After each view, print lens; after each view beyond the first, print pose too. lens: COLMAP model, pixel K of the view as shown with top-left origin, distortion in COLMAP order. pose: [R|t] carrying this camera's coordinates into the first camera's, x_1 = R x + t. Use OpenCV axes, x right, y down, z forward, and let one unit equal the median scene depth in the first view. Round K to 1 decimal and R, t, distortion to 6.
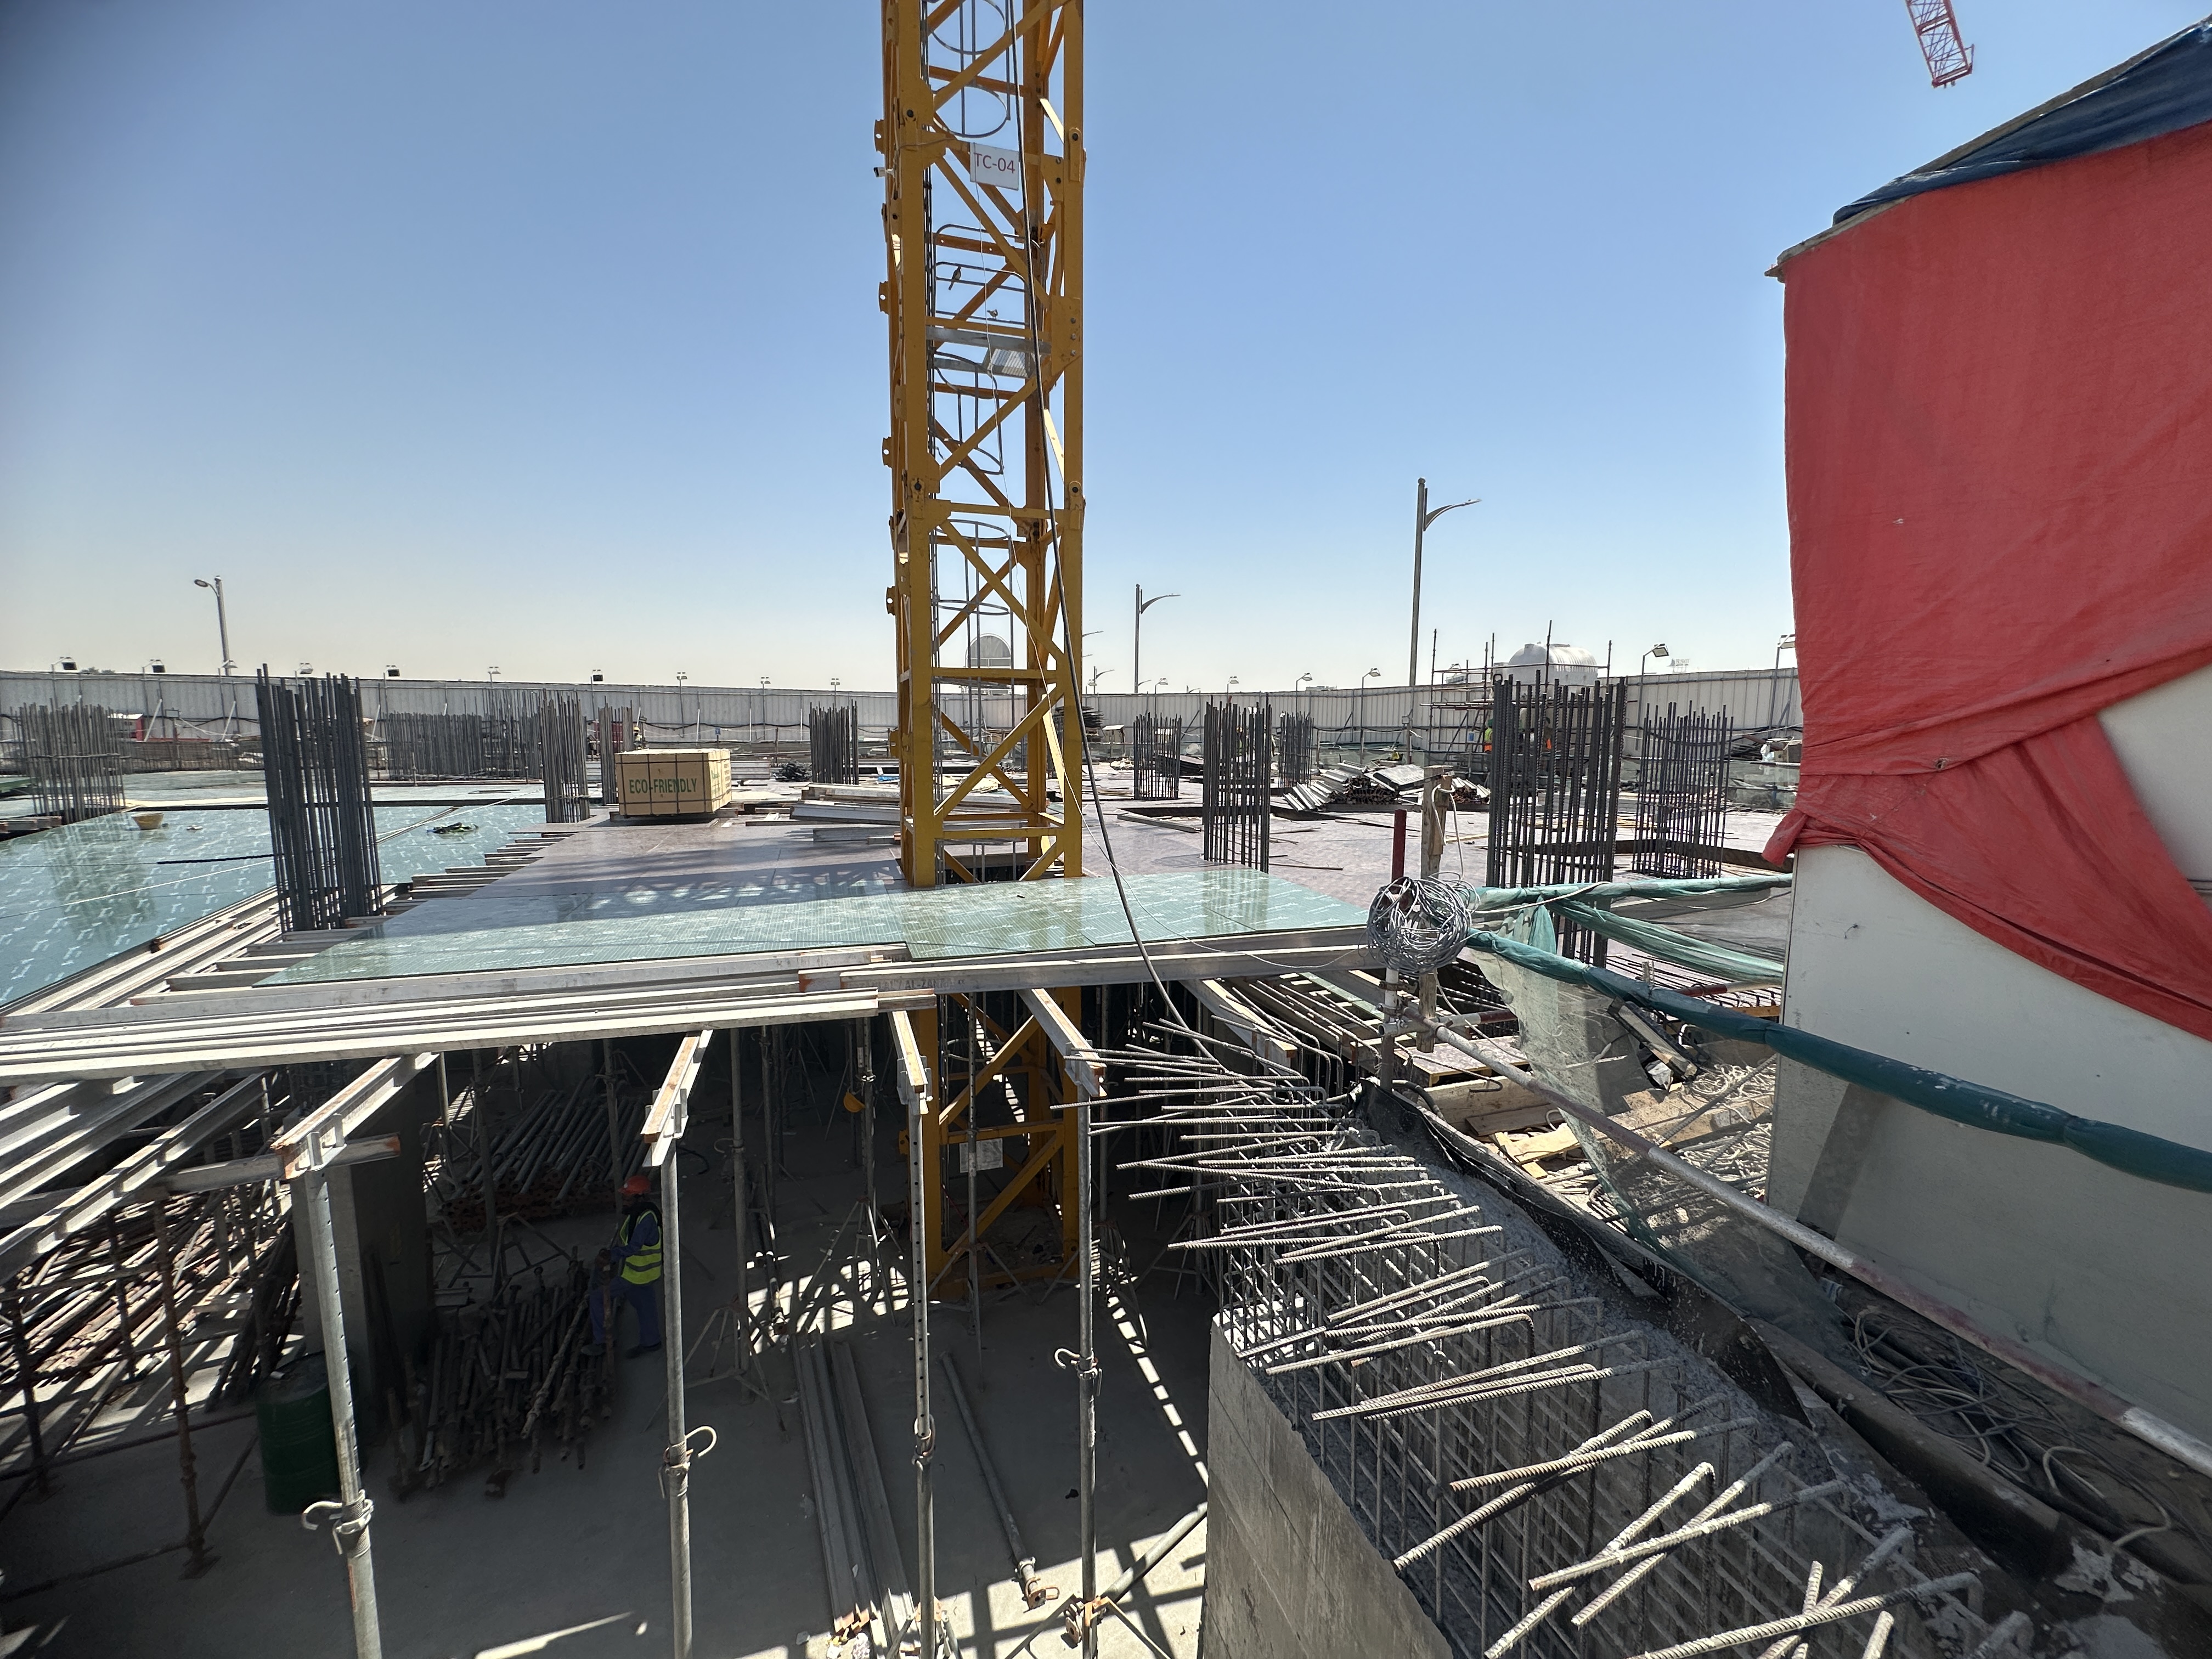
lens RADIAL K [[889.6, 0, 1104.5], [0, 889.6, 827.1], [0, 0, 1]] dist [0.002687, 0.000329]
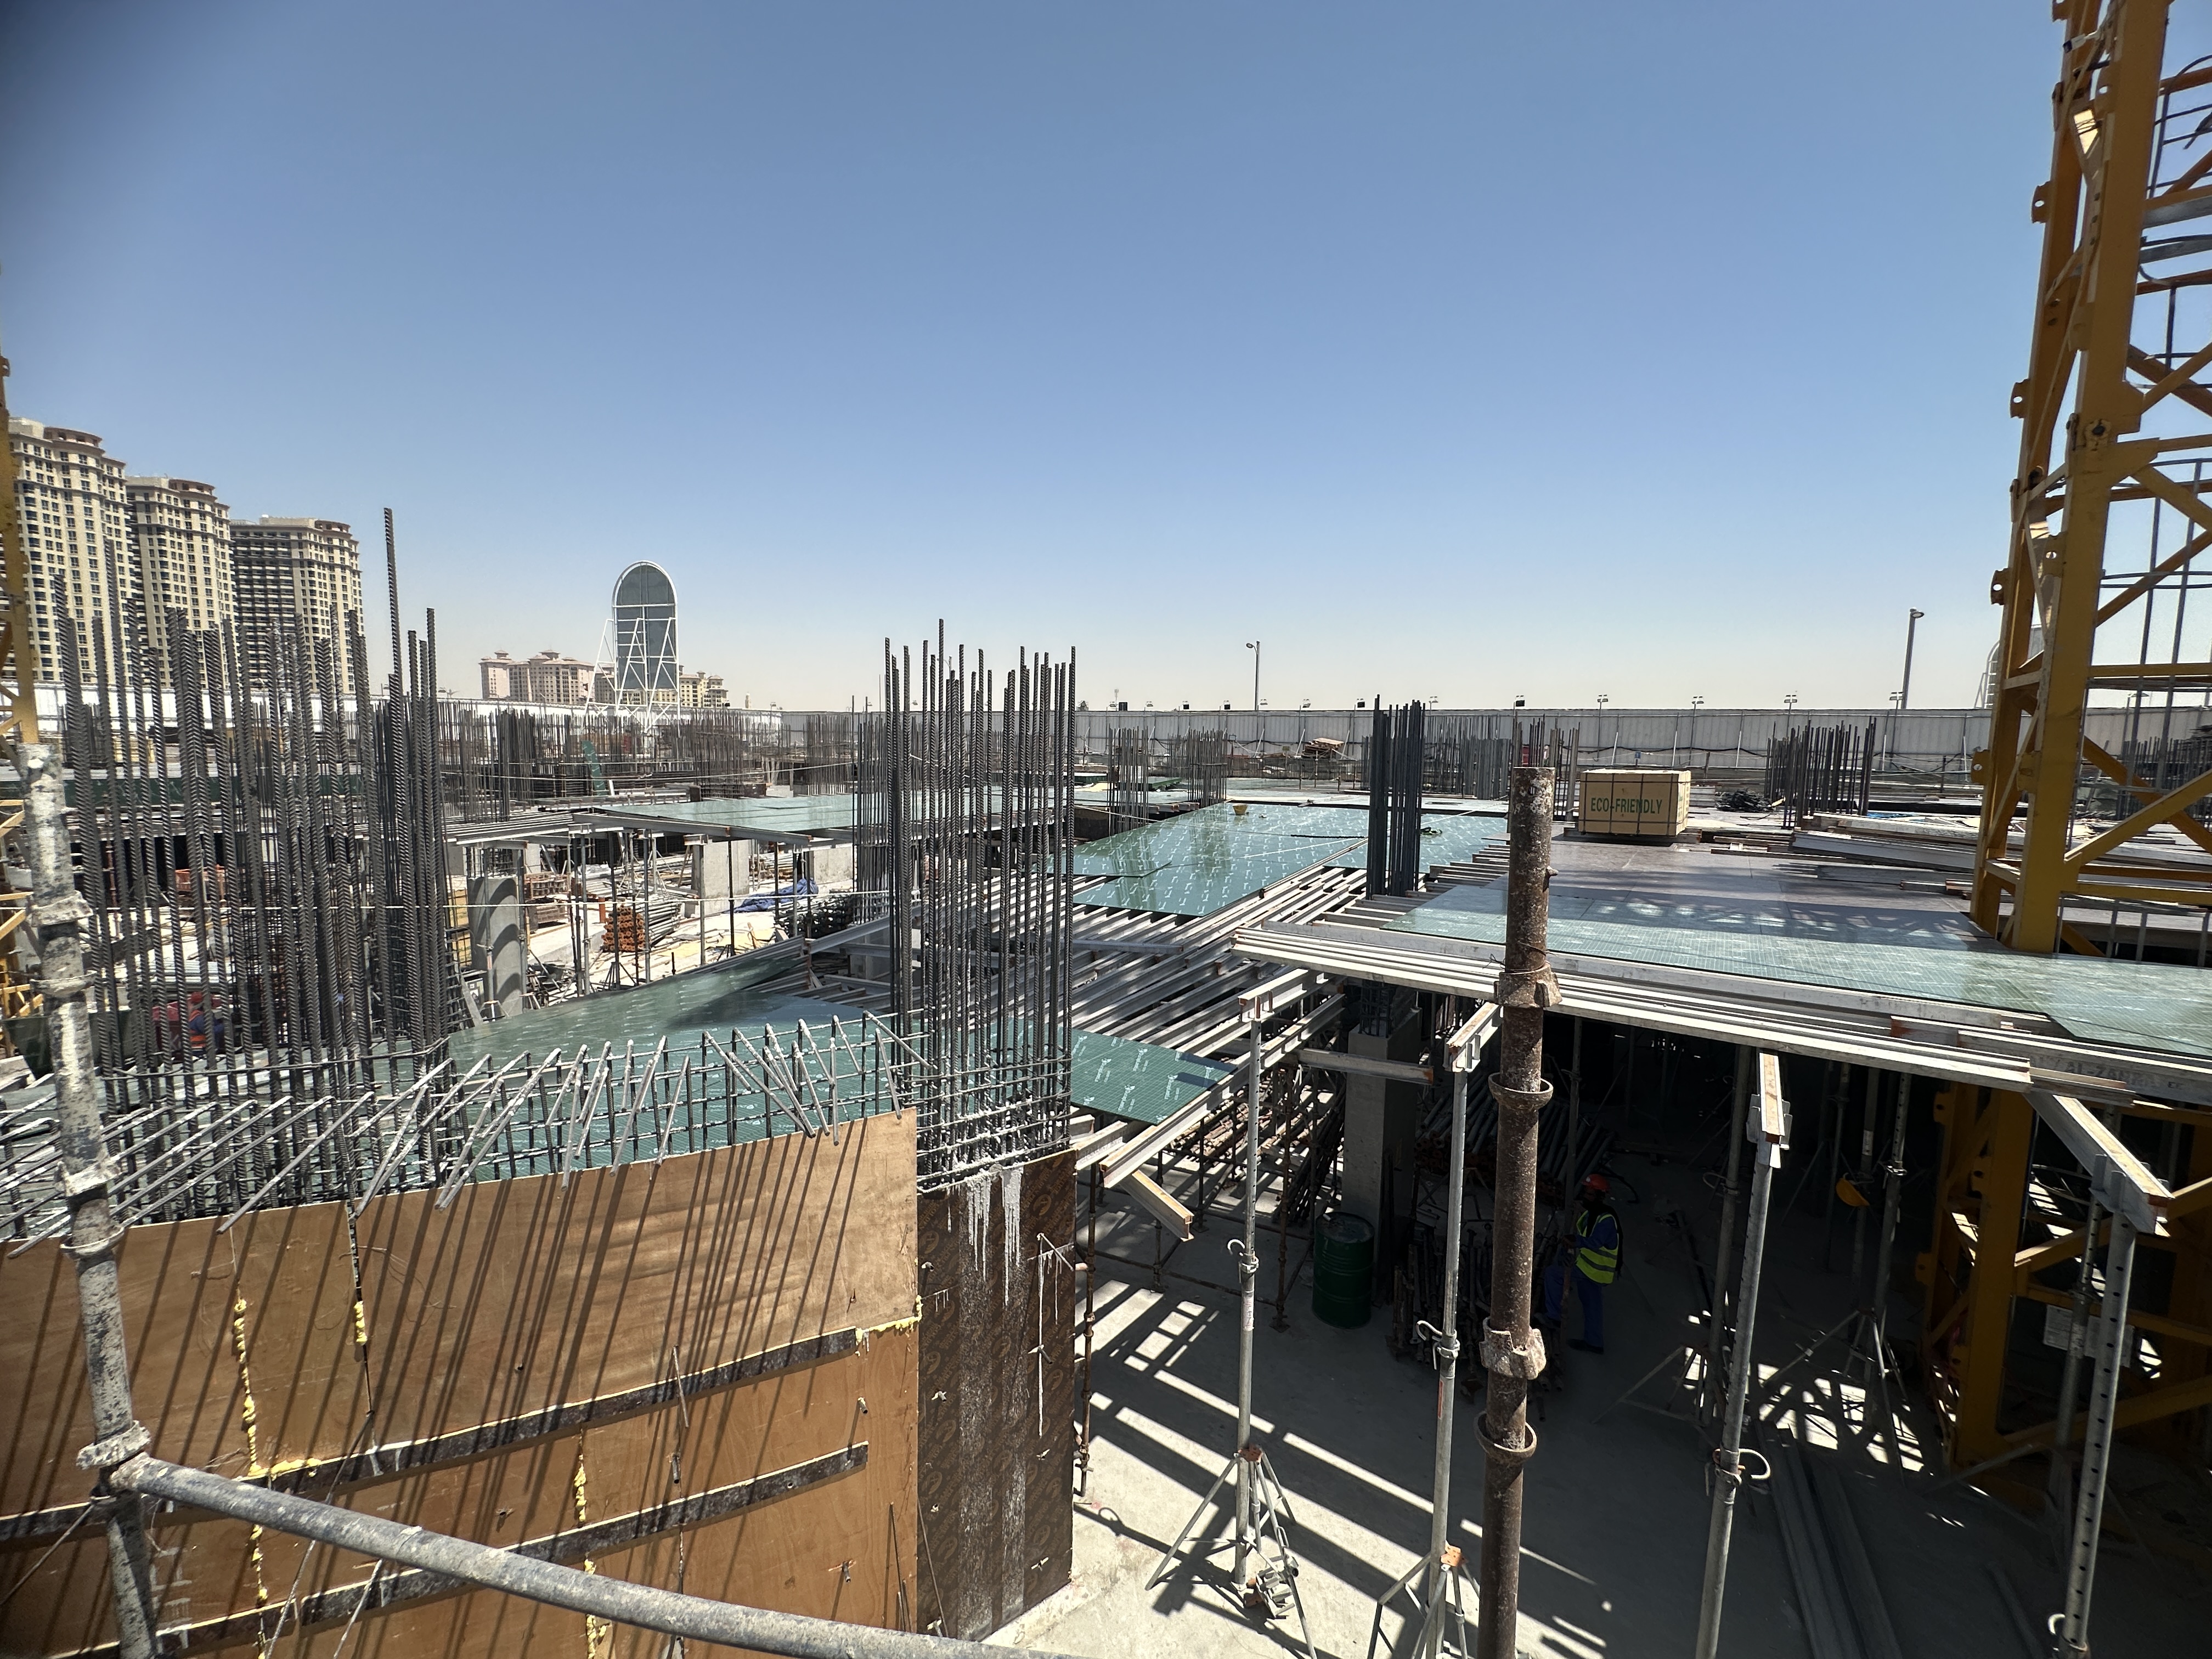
lens RADIAL K [[889.6, 0, 1105.9], [0, 889.6, 829.4], [0, 0, 1]] dist [0.002687, 0.000329]
pose [[0.608094, 0.079915, -0.789832, -0.080191], [-0.099722, 0.994729, 0.023870, 0.020347], [0.787577, 0.064248, 0.612858, -0.100016]]
